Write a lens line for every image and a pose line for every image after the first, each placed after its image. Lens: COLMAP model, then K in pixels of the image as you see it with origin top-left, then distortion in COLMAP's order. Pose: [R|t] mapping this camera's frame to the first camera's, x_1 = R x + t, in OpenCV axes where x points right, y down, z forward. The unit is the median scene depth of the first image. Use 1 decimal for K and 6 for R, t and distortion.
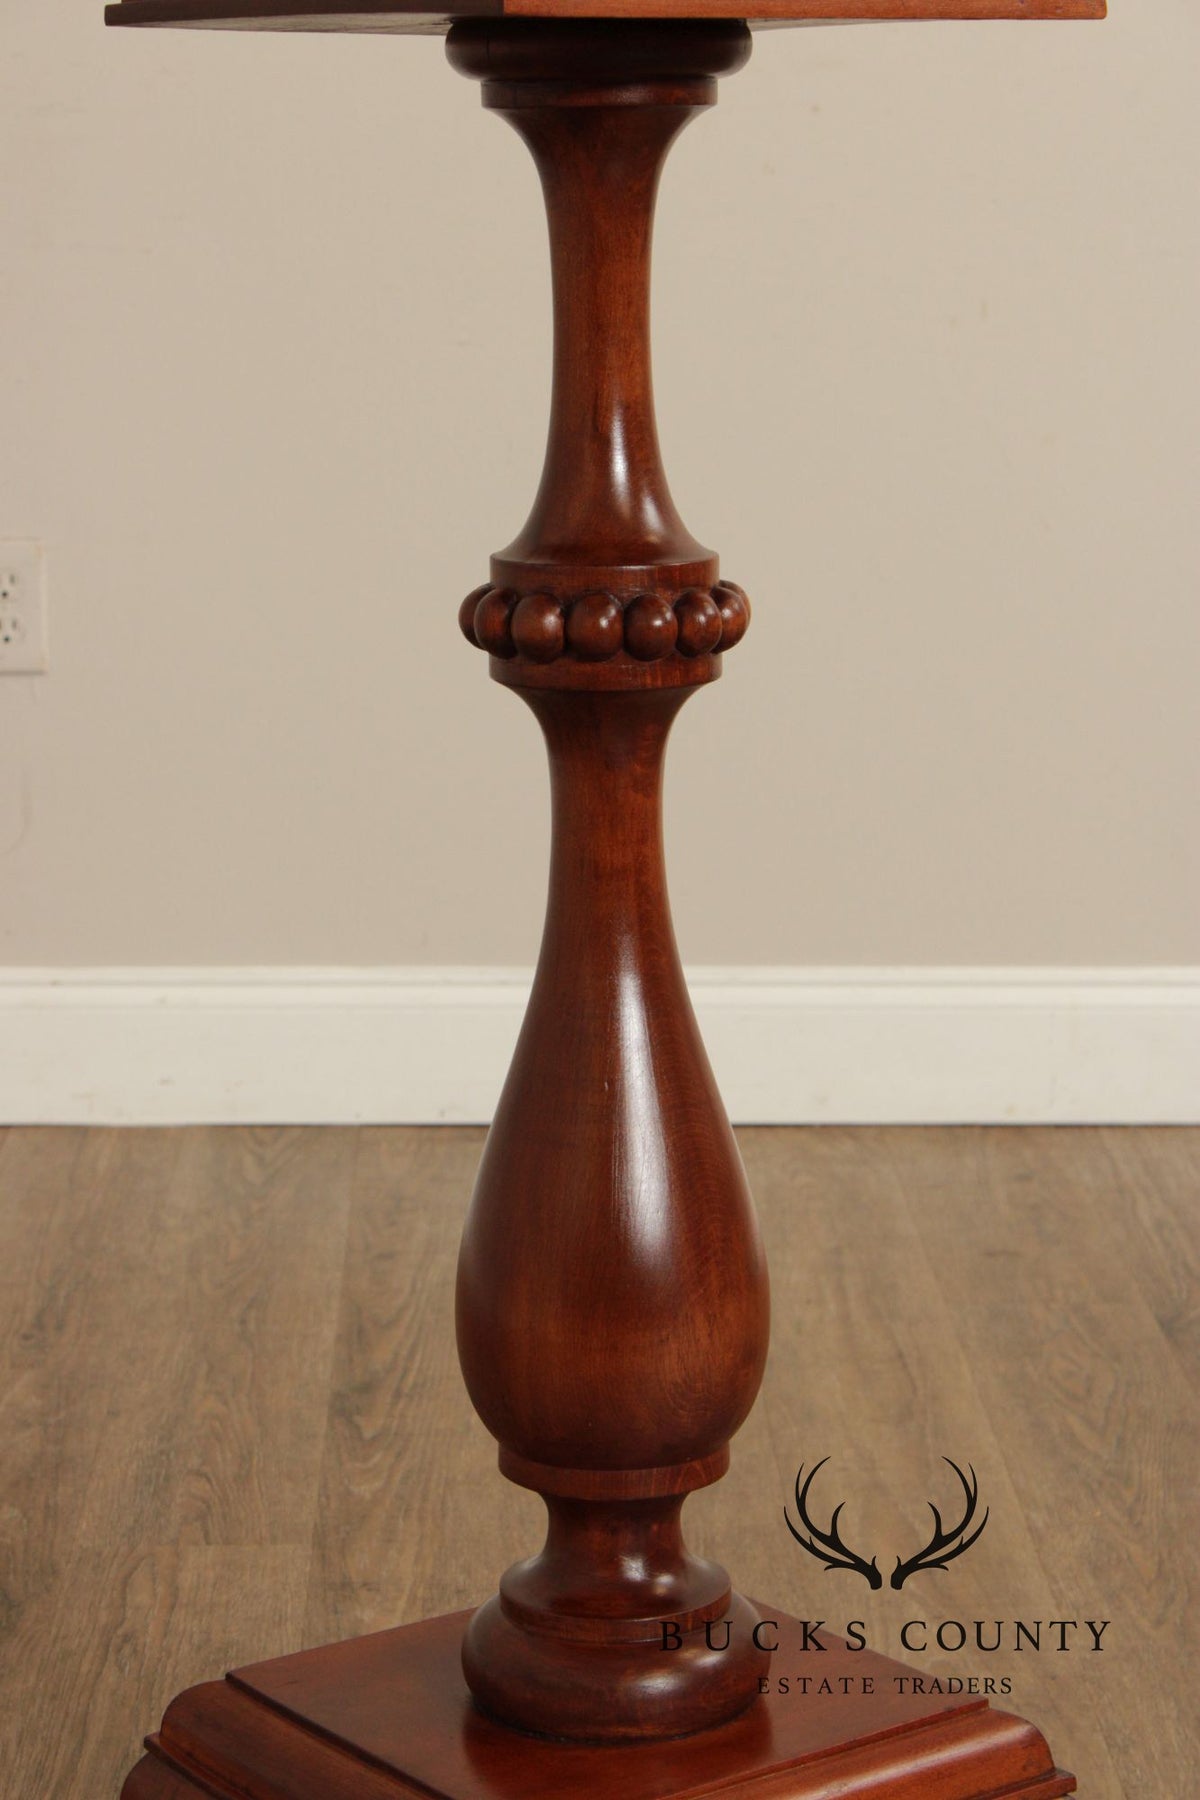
lens RADIAL K [[4306.8, 0, 600.0], [0, 4306.8, 900.0], [0, 0, 1]] dist [0.077135, 0.231864]
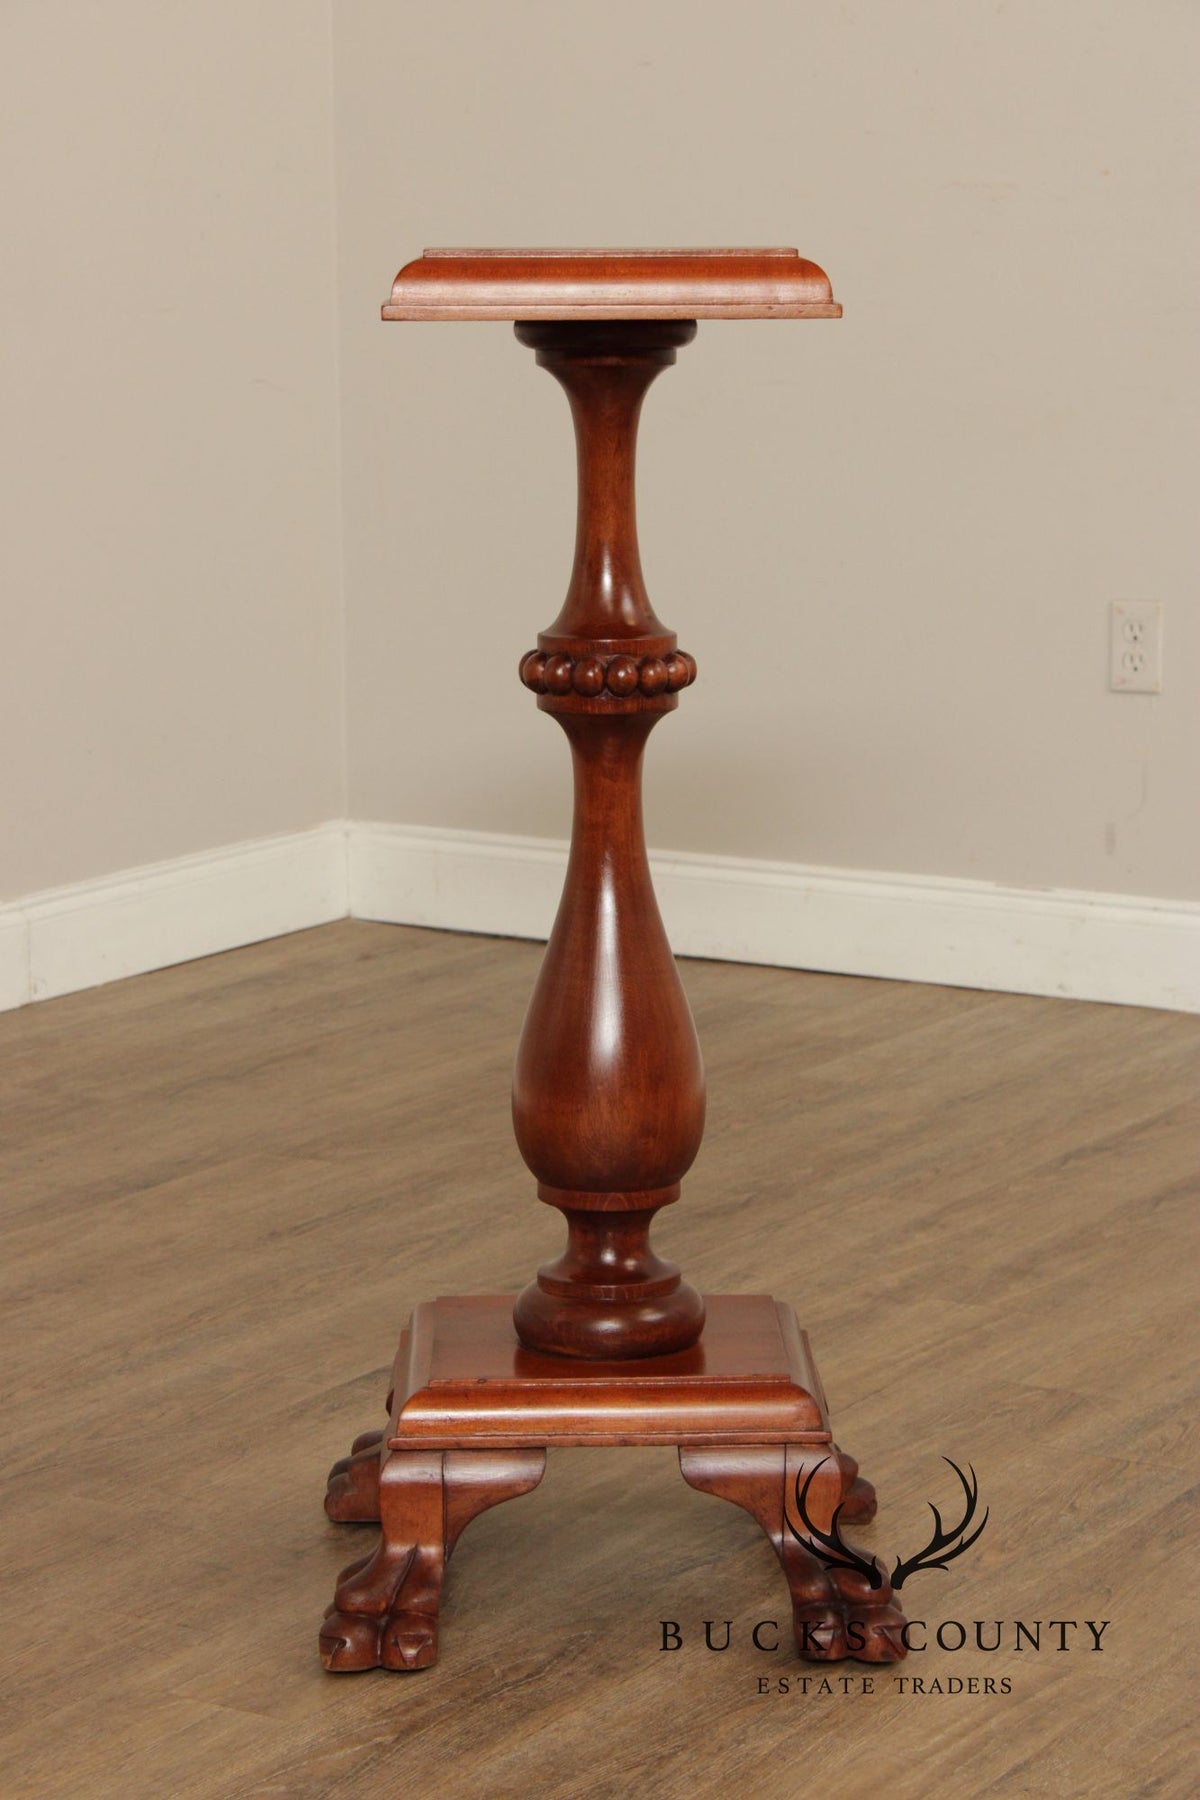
lens RADIAL K [[4299.5, 0, 600.0], [0, 4299.5, 900.0], [0, 0, 1]] dist [0.066861, 0.270135]
pose [[0.832626, 0.086410, -0.547054, 0.650264], [-0.103275, 0.994653, -0.000076, 0.045747], [0.544122, 0.056560, 0.837098, -0.395921]]
